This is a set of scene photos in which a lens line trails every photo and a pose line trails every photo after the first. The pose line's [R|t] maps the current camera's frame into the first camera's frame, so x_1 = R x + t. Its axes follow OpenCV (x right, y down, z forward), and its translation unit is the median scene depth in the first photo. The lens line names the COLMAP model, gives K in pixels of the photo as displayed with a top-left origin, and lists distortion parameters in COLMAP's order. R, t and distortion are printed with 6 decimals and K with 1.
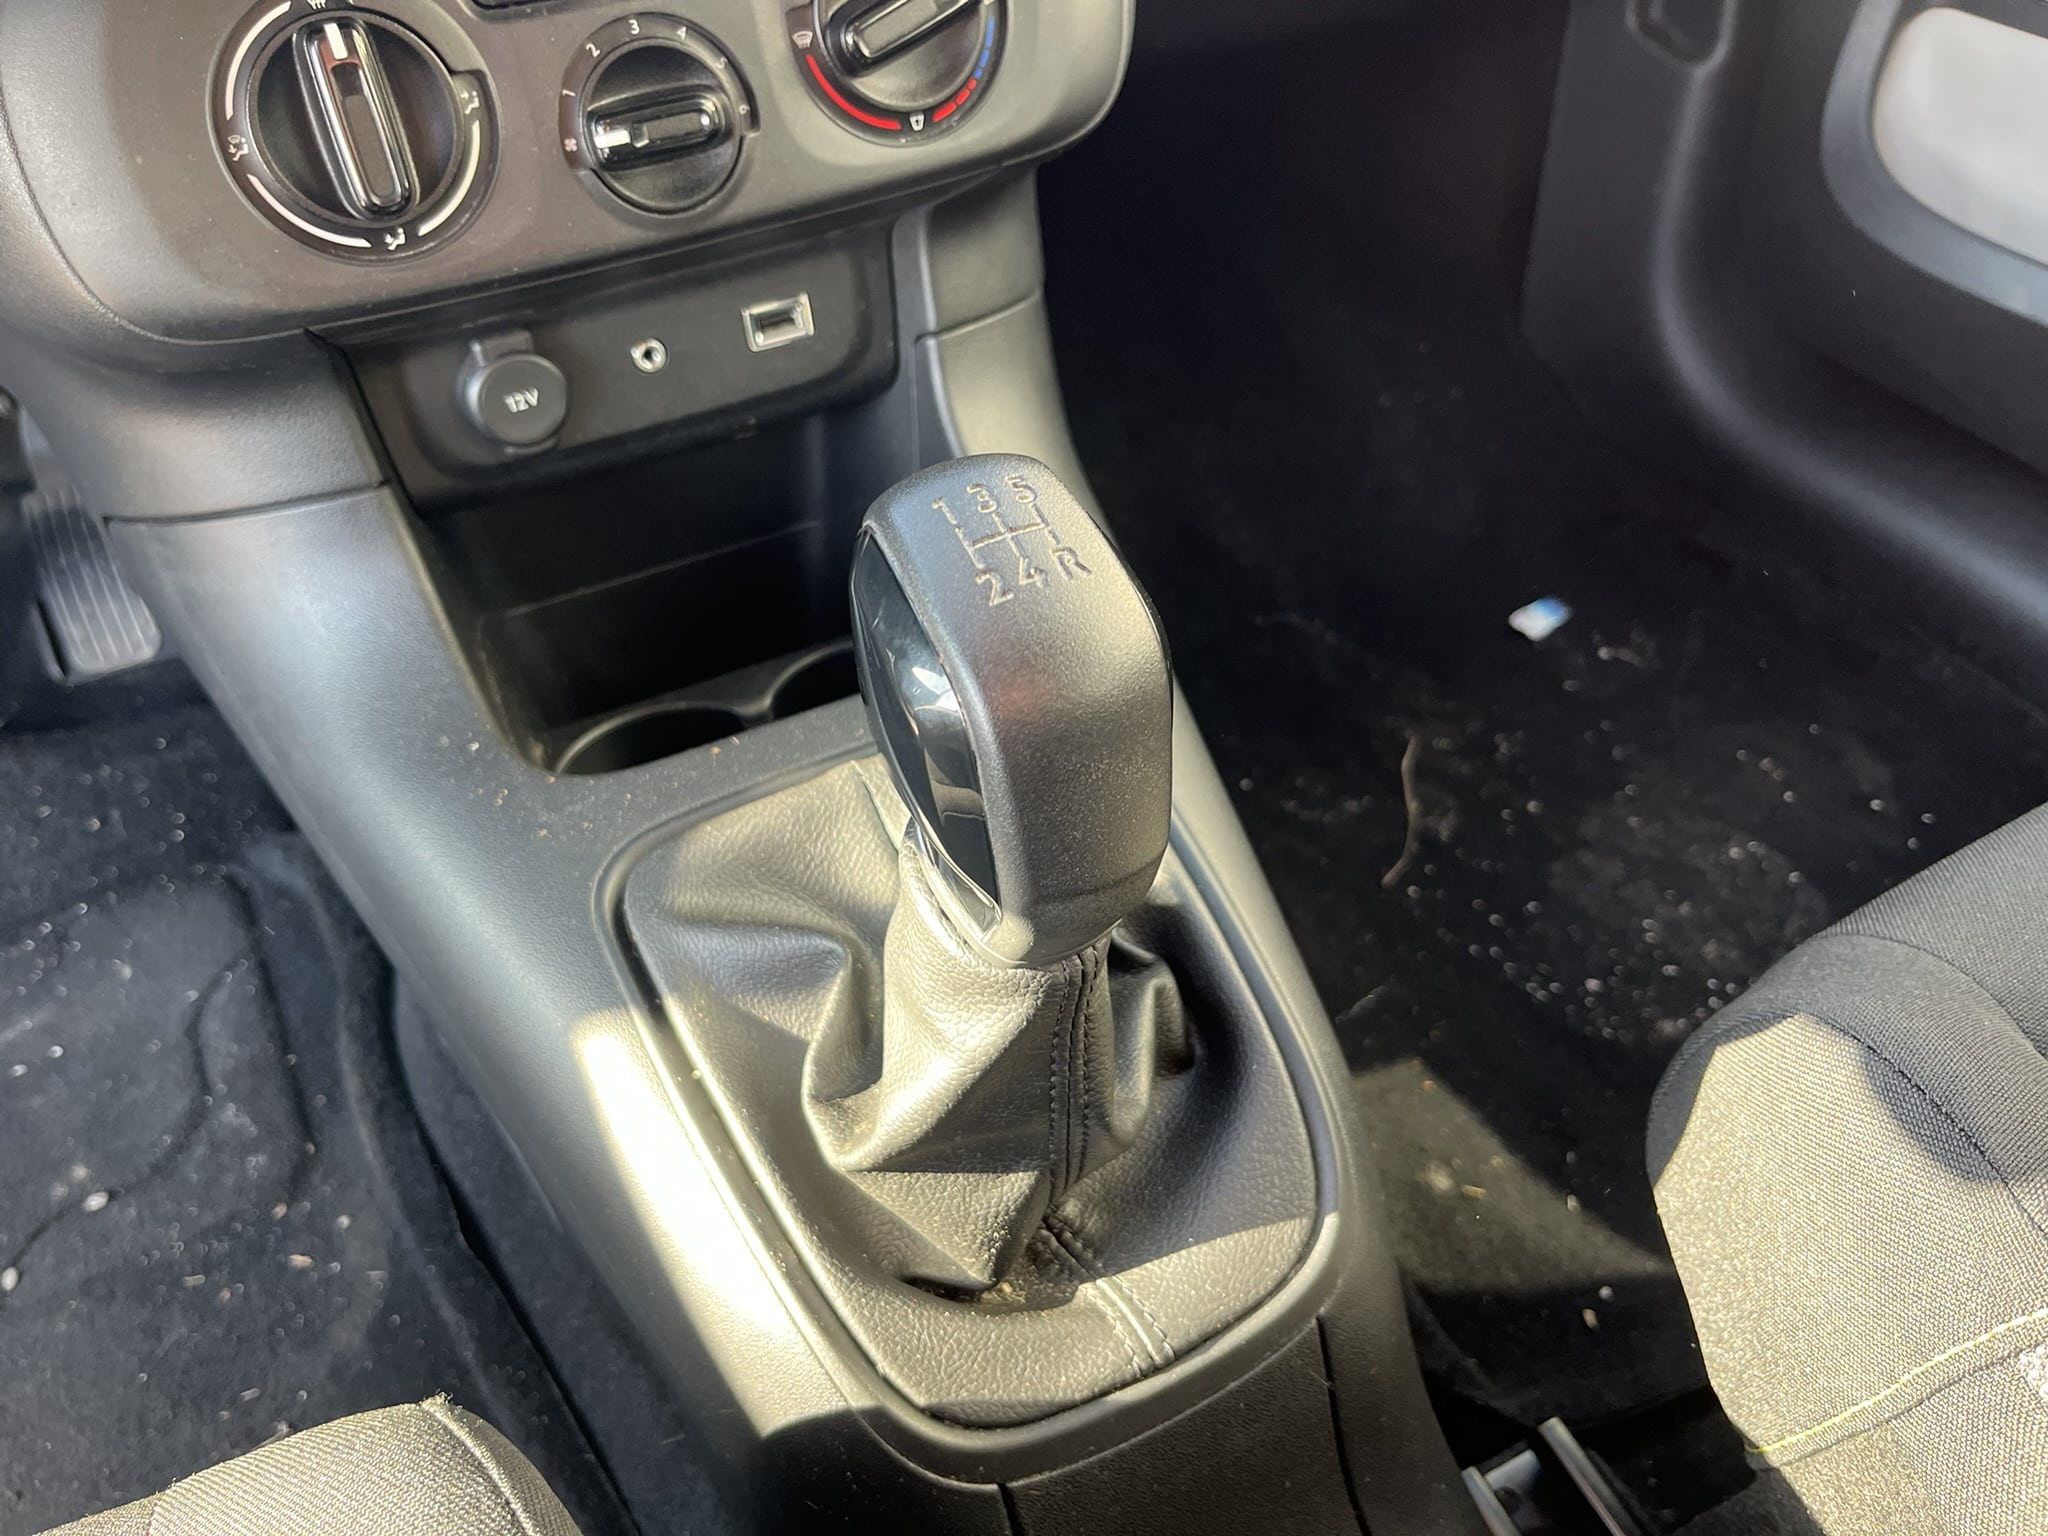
lens RADIAL K [[1588.6, 0, 992.1], [0, 1588.6, 777.5], [0, 0, 1]] dist [0.059754, -0.091609]
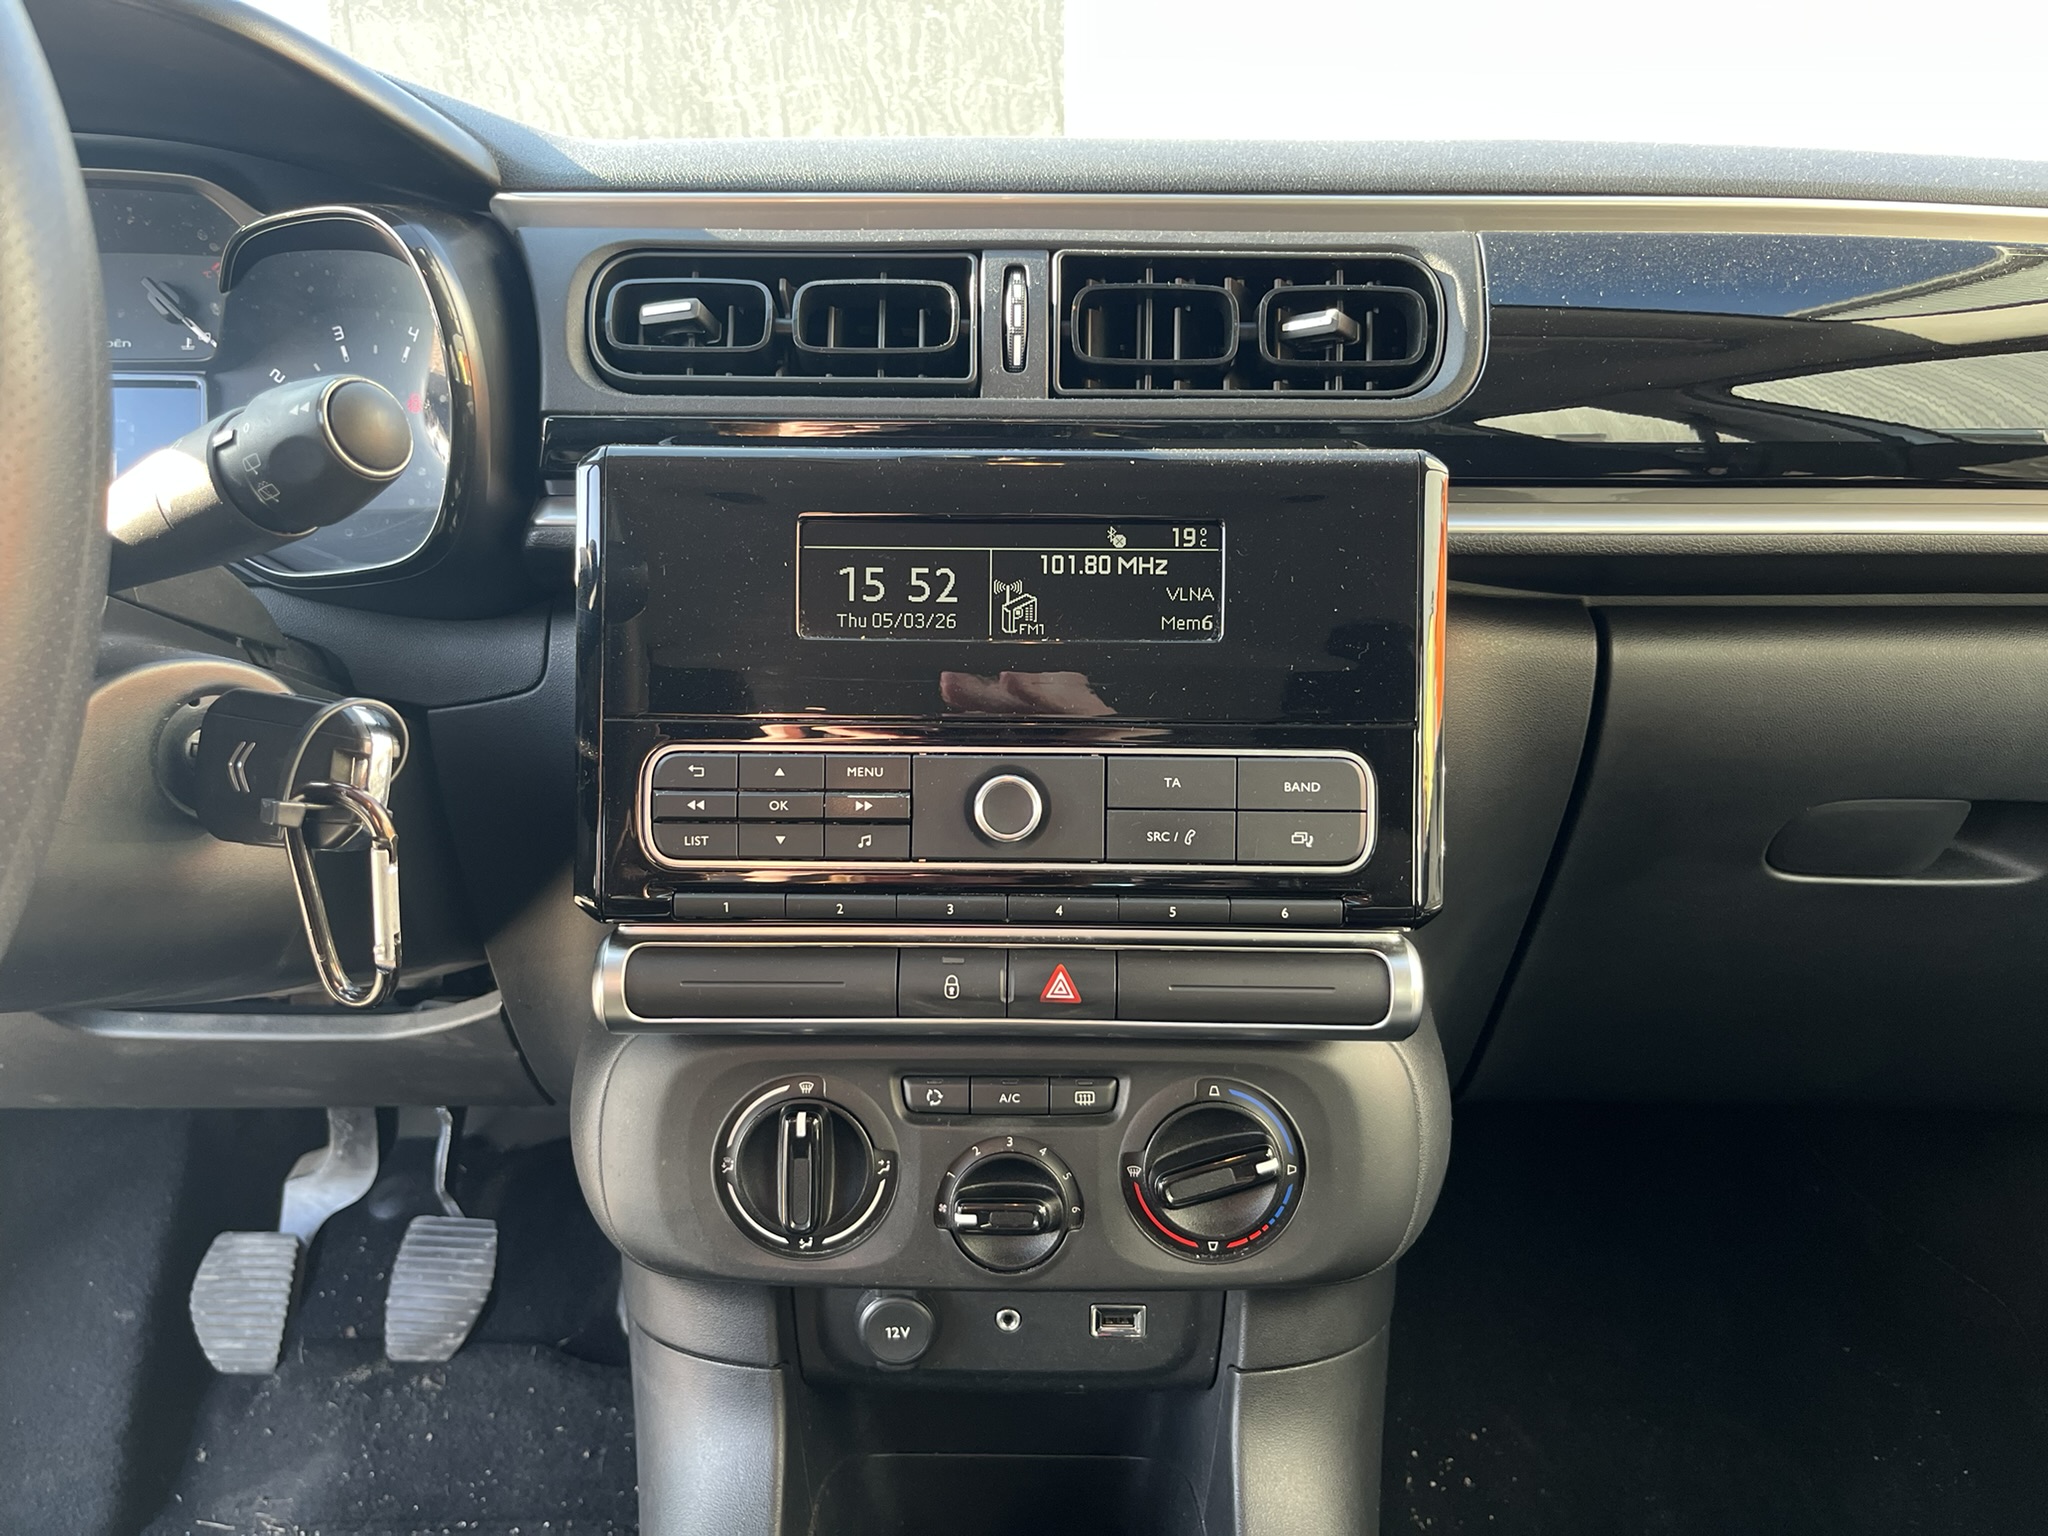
lens RADIAL K [[1588.6, 0, 998.0], [0, 1588.6, 789.8], [0, 0, 1]] dist [0.059754, -0.091609]
pose [[0.883936, 0.188243, -0.428044, 0.179321], [-0.340755, 0.886181, -0.313957, -0.177779], [0.320225, 0.423376, 0.847472, -0.182827]]
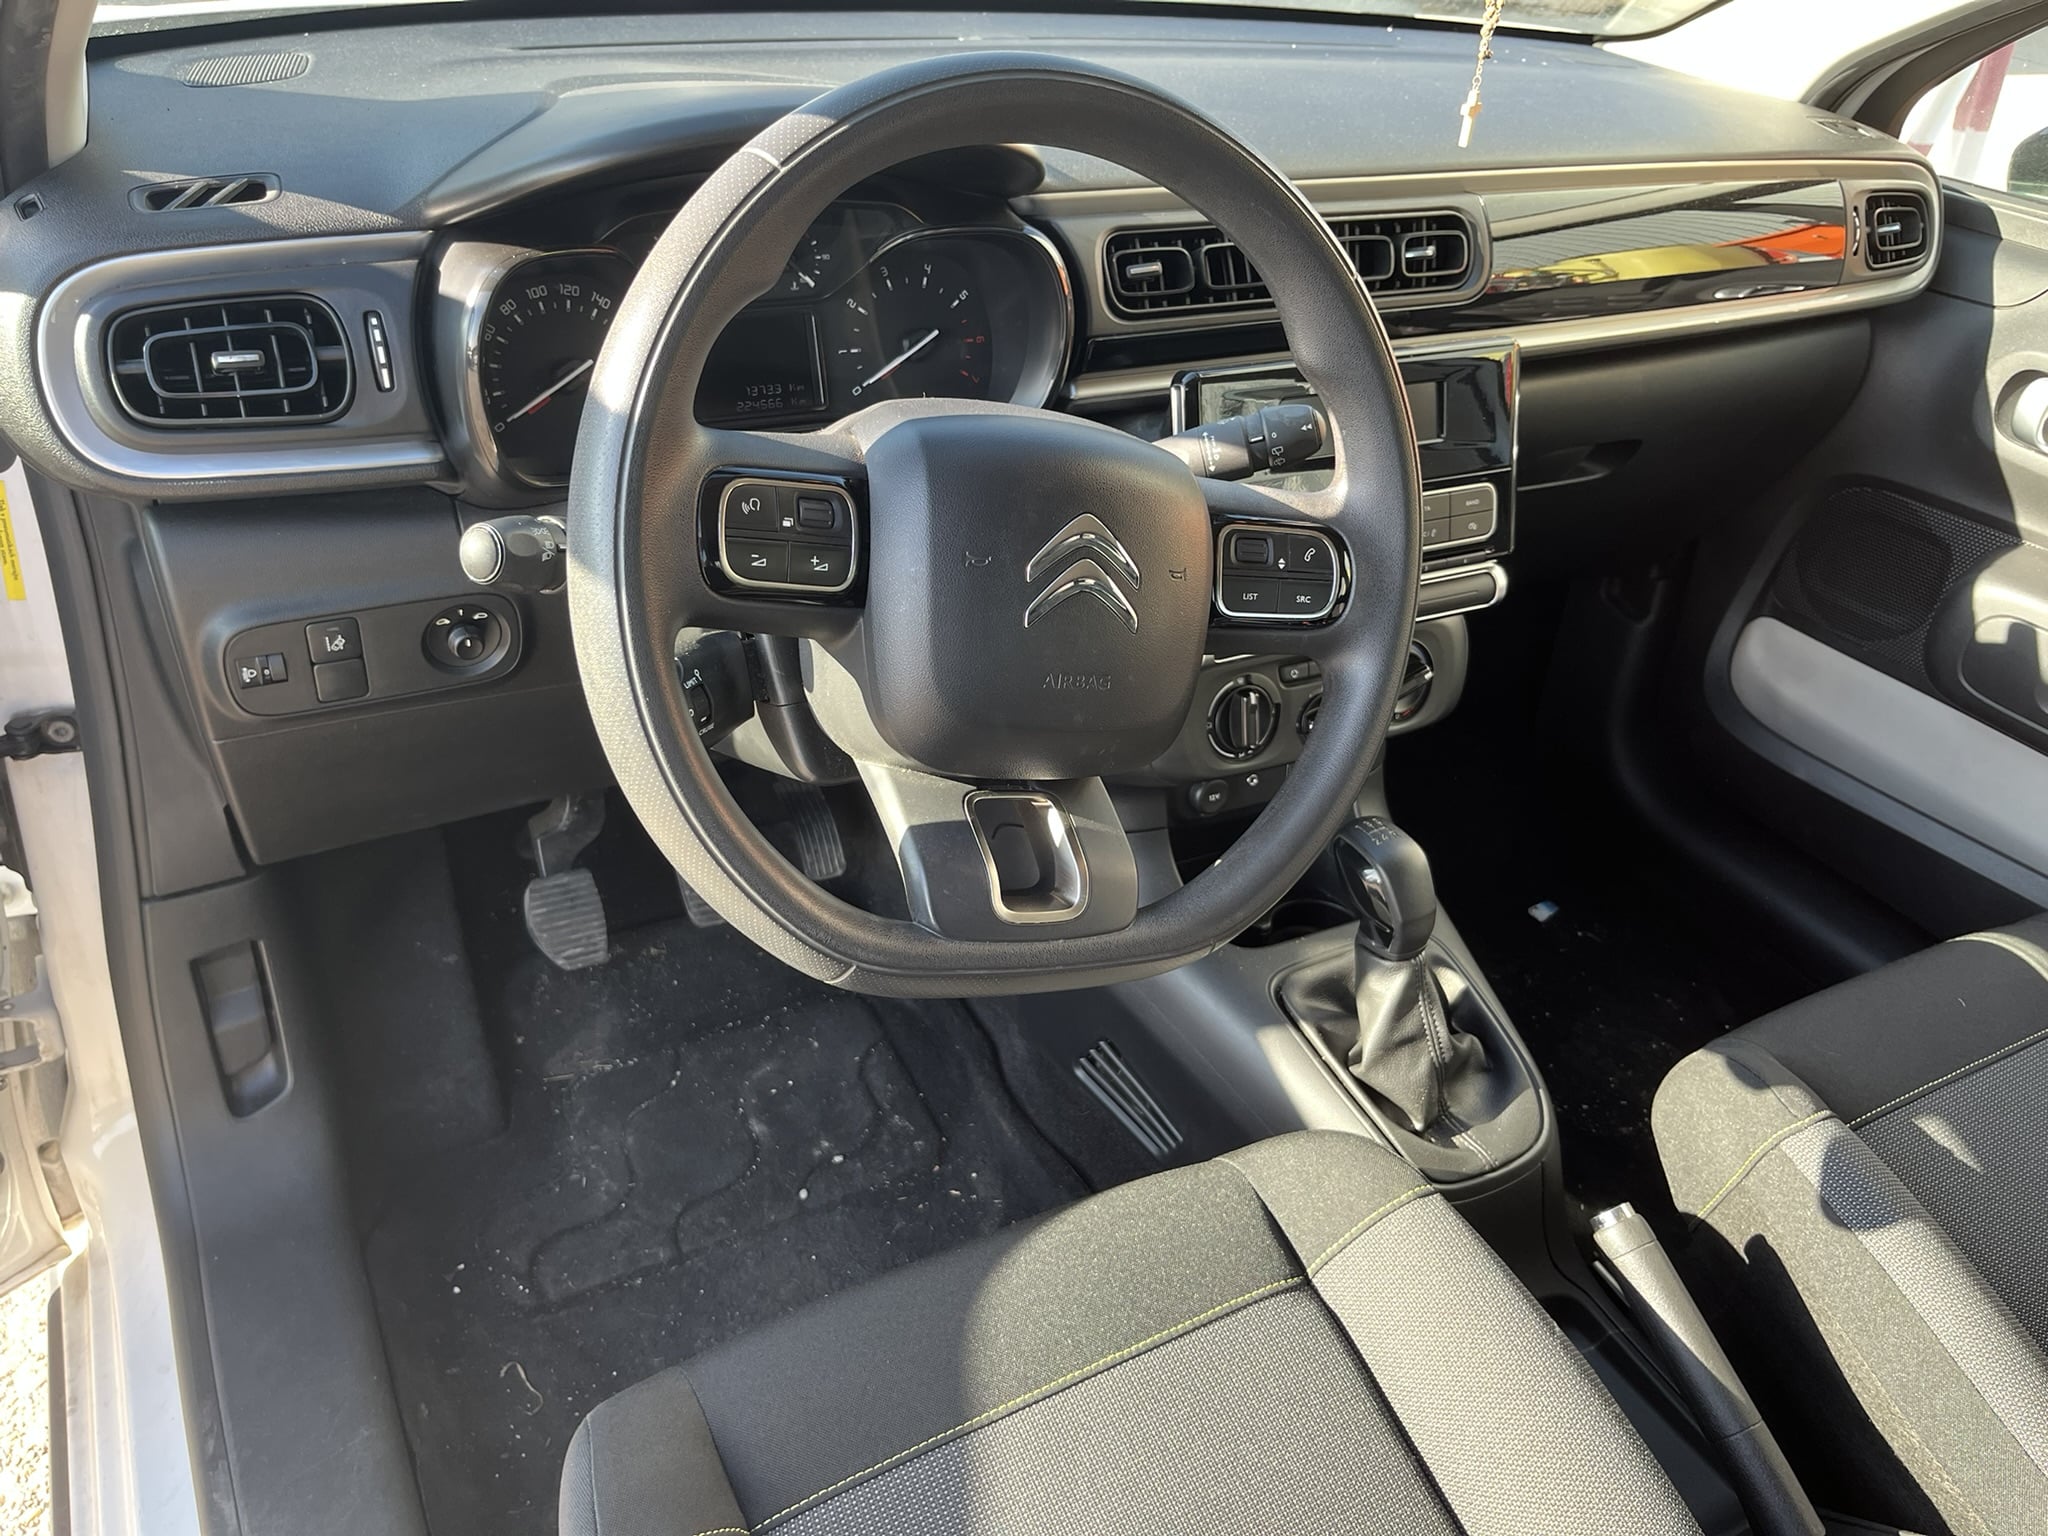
lens RADIAL K [[1588.6, 0, 1035.2], [0, 1588.6, 792.3], [0, 0, 1]] dist [0.059754, -0.091609]
pose [[0.991721, 0.084919, 0.096320, -0.587707], [-0.070464, 0.986972, -0.144638, 0.098688], [-0.107348, 0.136654, 0.984785, -1.026458]]
